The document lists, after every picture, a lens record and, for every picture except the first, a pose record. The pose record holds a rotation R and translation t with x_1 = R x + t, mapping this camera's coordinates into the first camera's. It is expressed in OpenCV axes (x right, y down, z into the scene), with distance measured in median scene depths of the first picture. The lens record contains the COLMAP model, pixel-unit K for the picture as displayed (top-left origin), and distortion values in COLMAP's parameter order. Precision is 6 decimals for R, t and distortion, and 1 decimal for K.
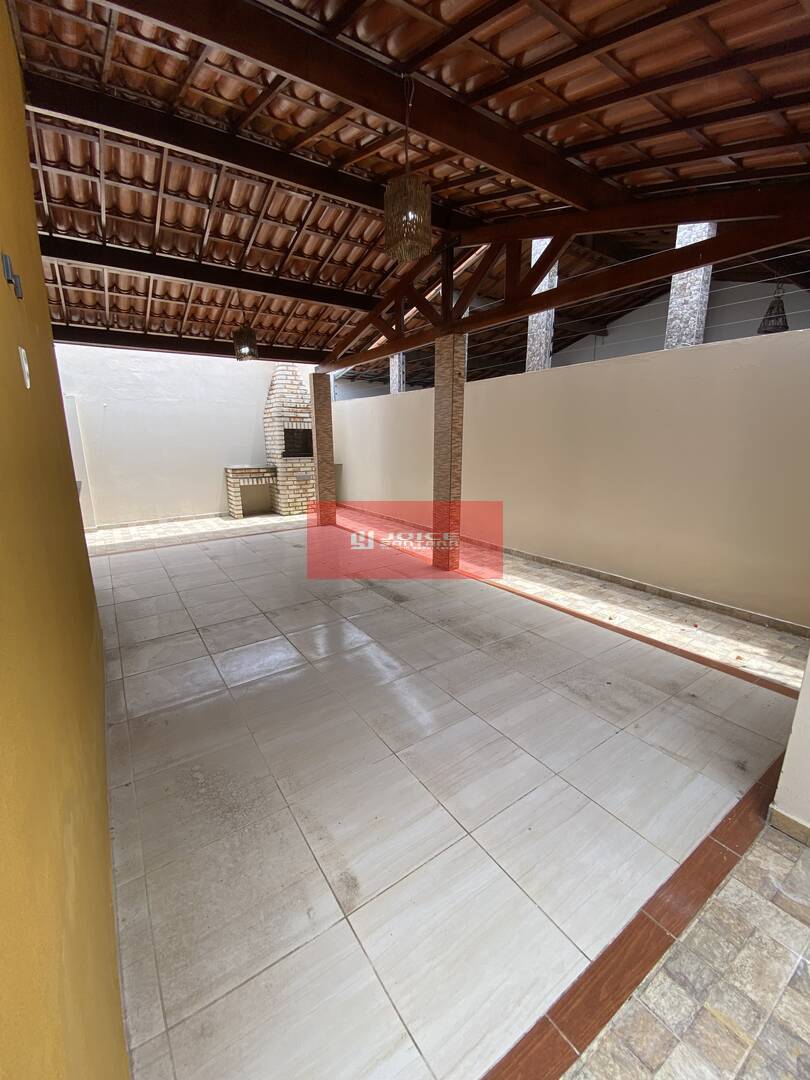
lens RADIAL K [[439.1, 0, 413.4], [0, 439.1, 544.8], [0, 0, 1]] dist [0.009046, -0.013998]
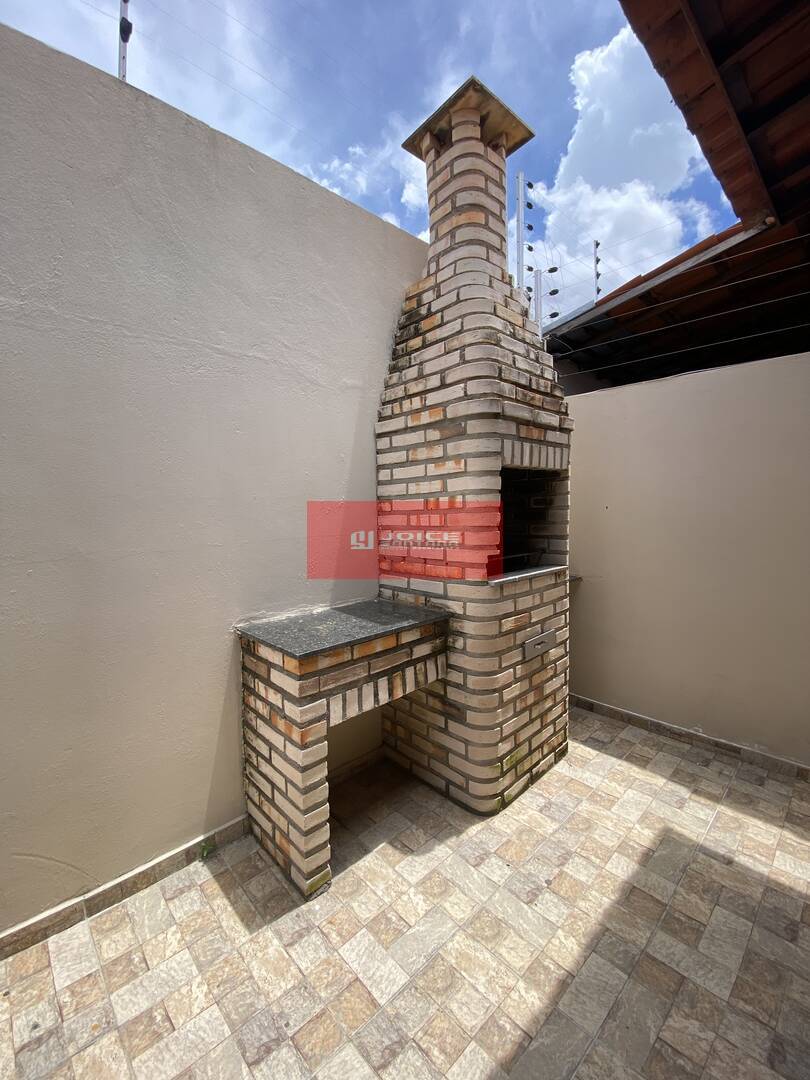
lens RADIAL K [[439.1, 0, 403.3], [0, 439.1, 532.4], [0, 0, 1]] dist [0.009046, -0.013998]
pose [[0.991216, -0.020930, 0.130590, -0.374013], [0.044143, 0.983133, -0.177486, -0.181602], [-0.124672, 0.181692, 0.975420, 0.756595]]
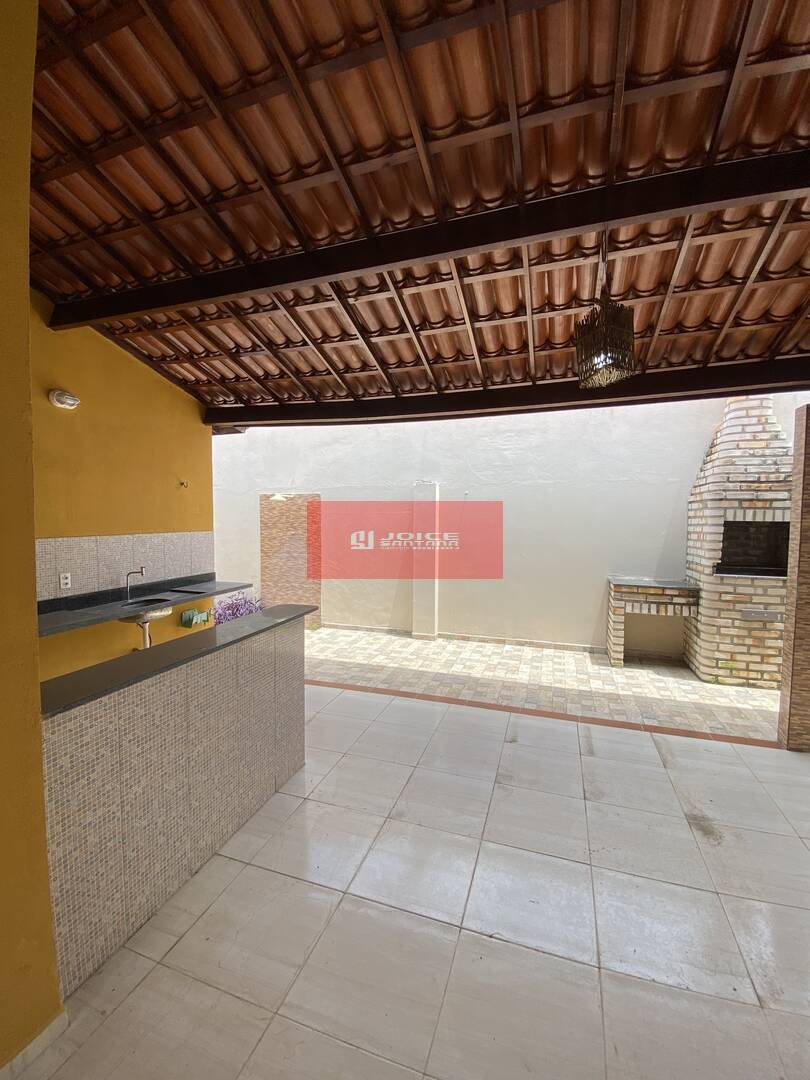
lens RADIAL K [[439.1, 0, 401.8], [0, 439.1, 539.3], [0, 0, 1]] dist [0.009046, -0.013998]
pose [[0.577610, 0.047957, -0.814903, -0.083264], [-0.199036, 0.976419, -0.083616, -0.118250], [0.791676, 0.210492, 0.573535, 0.382090]]
